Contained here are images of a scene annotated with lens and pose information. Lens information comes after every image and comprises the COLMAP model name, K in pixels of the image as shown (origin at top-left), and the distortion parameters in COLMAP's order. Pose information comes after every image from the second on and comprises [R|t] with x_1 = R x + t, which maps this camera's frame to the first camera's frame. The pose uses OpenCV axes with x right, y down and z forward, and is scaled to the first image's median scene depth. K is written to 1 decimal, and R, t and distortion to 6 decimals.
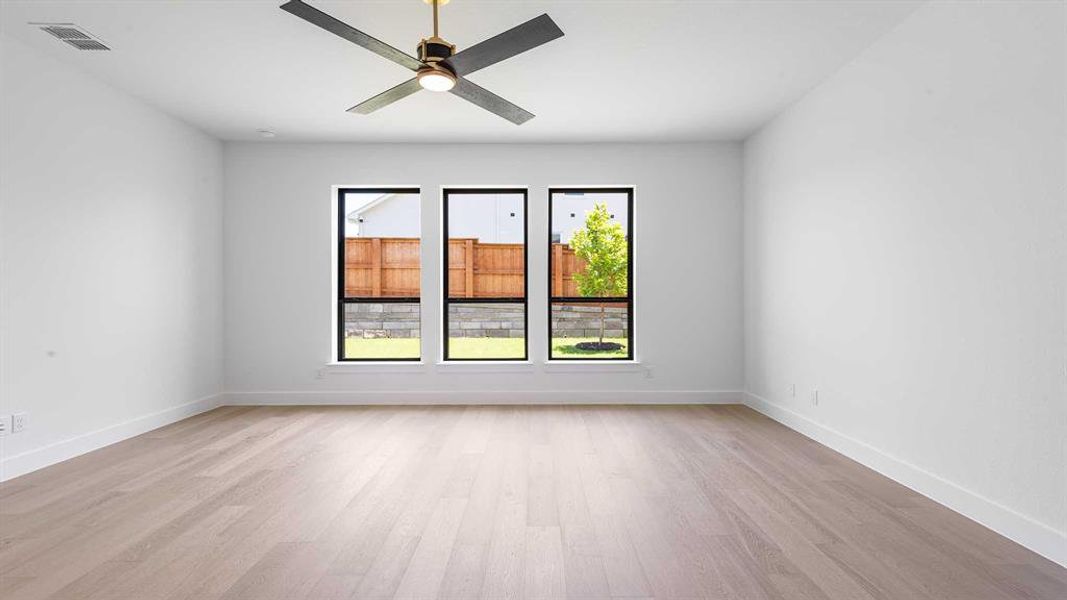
lens RADIAL K [[422.0, 0, 533.5], [0, 422.0, 295.9], [0, 0, 1]] dist [0.000702, 0.000026]
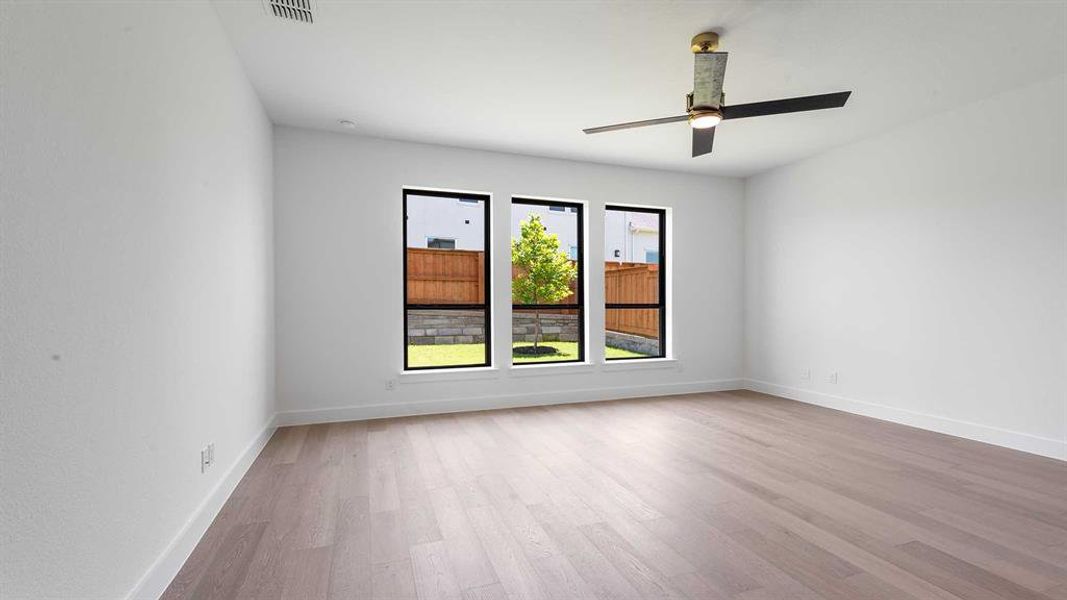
lens RADIAL K [[420.4, 0, 532.8], [0, 420.4, 303.9], [0, 0, 1]] dist [0.003297, -0.000082]
pose [[0.951609, 0.001079, 0.307311, -0.215820], [-0.002101, 0.999993, 0.002995, 0.000393], [-0.307306, -0.003496, 0.951604, 0.003430]]
